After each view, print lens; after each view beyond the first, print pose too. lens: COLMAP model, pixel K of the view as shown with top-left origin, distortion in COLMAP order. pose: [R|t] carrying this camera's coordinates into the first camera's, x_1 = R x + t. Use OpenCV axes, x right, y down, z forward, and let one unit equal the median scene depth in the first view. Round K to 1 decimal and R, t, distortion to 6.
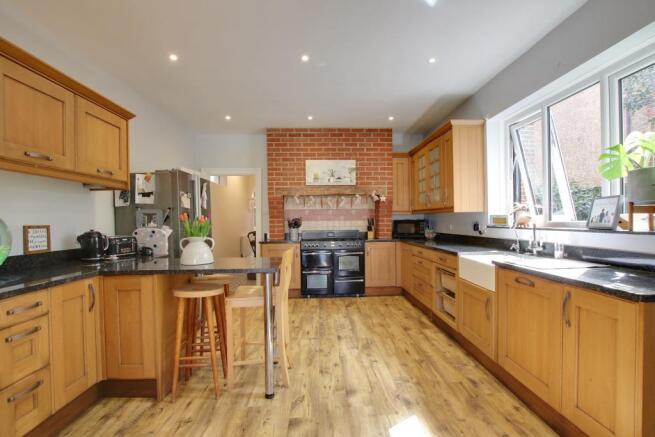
lens RADIAL K [[306.5, 0, 329.5], [0, 306.5, 220.4], [0, 0, 1]] dist [-0.023875, 0.000354]
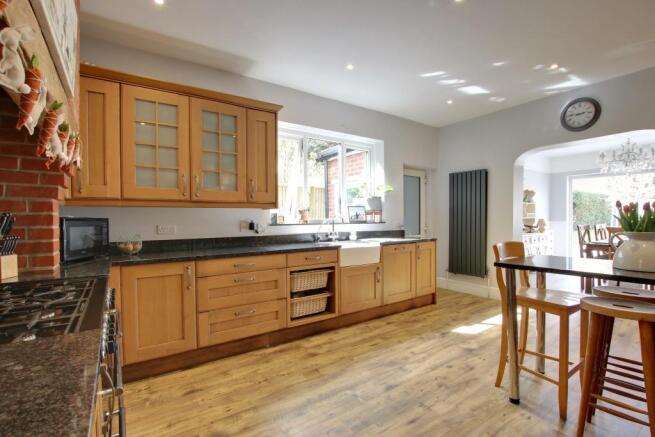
lens RADIAL K [[306.5, 0, 330.6], [0, 306.5, 221.7], [0, 0, 1]] dist [-0.023875, 0.000354]
pose [[-0.546942, 0.008529, 0.837127, -0.533970], [0.016456, 0.999864, 0.000565, 0.016043], [-0.837009, 0.014084, -0.547008, 1.702959]]
